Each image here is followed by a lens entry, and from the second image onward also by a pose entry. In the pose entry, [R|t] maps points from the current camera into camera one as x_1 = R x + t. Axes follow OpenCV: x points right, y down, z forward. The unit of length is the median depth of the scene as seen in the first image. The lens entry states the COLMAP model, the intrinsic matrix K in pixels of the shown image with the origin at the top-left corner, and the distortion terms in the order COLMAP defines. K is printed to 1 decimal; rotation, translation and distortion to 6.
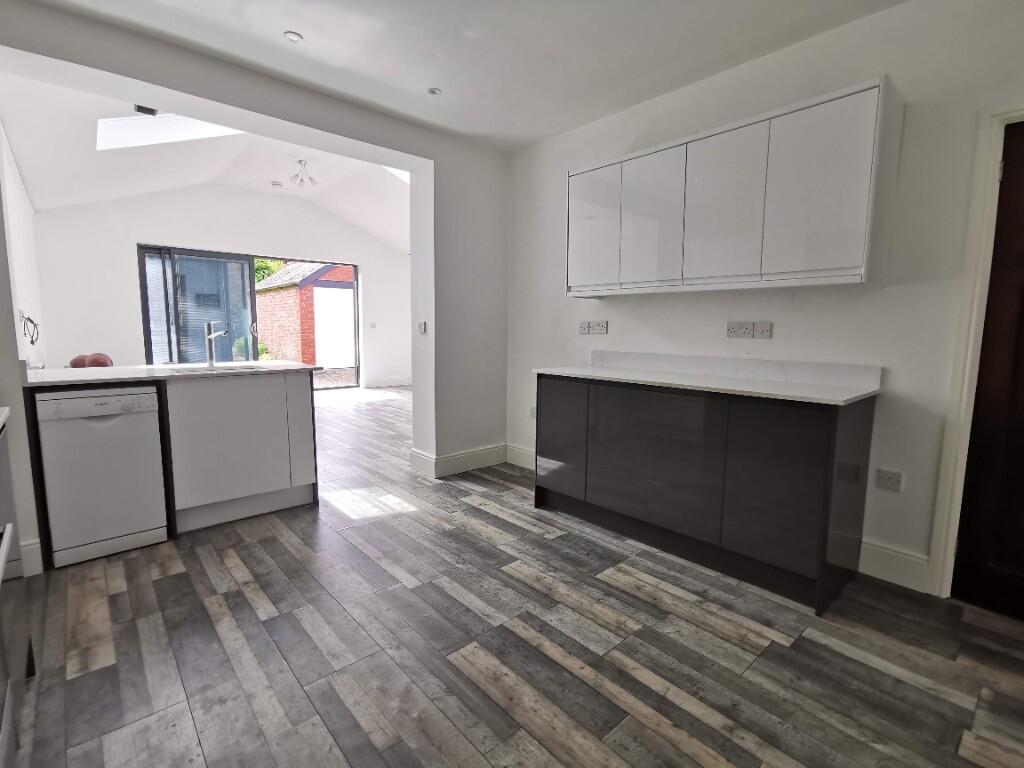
lens RADIAL K [[497.8, 0, 512.0], [0, 497.8, 384.0], [0, 0, 1]] dist [-0.000220, 0.000387]
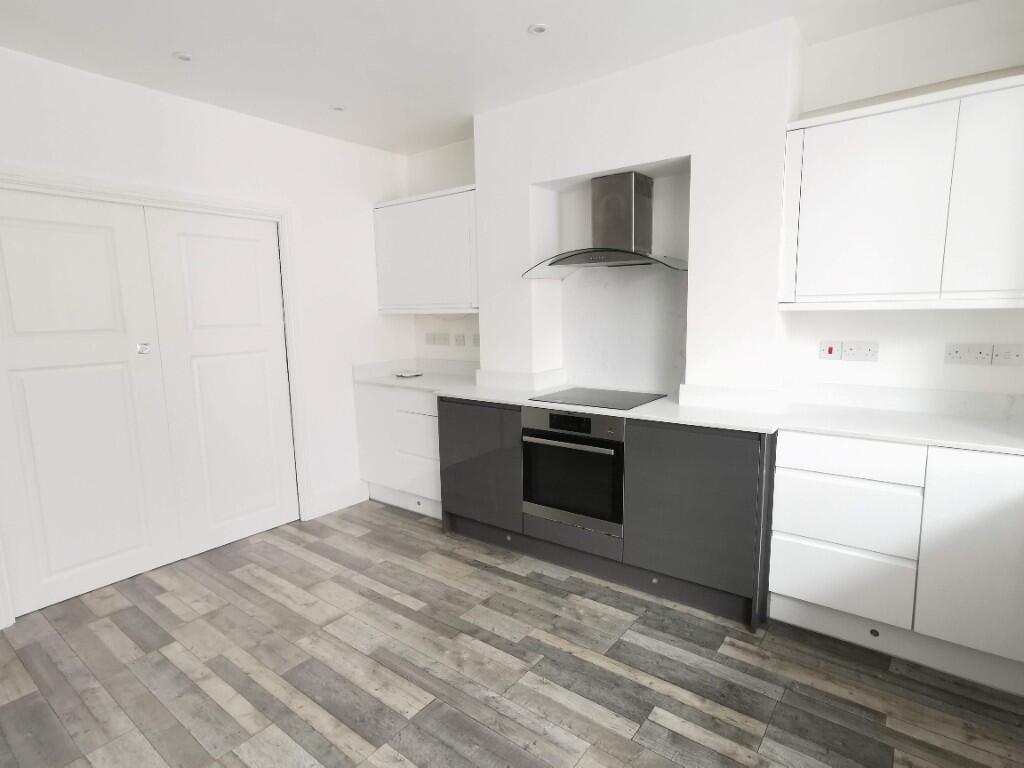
lens RADIAL K [[497.8, 0, 512.0], [0, 497.8, 384.0], [0, 0, 1]] dist [-0.000220, 0.000387]
pose [[-0.979751, 0.035861, -0.196983, -0.106756], [-0.014122, 0.969002, 0.246651, -0.333095], [0.199722, 0.244438, -0.948874, 1.834420]]
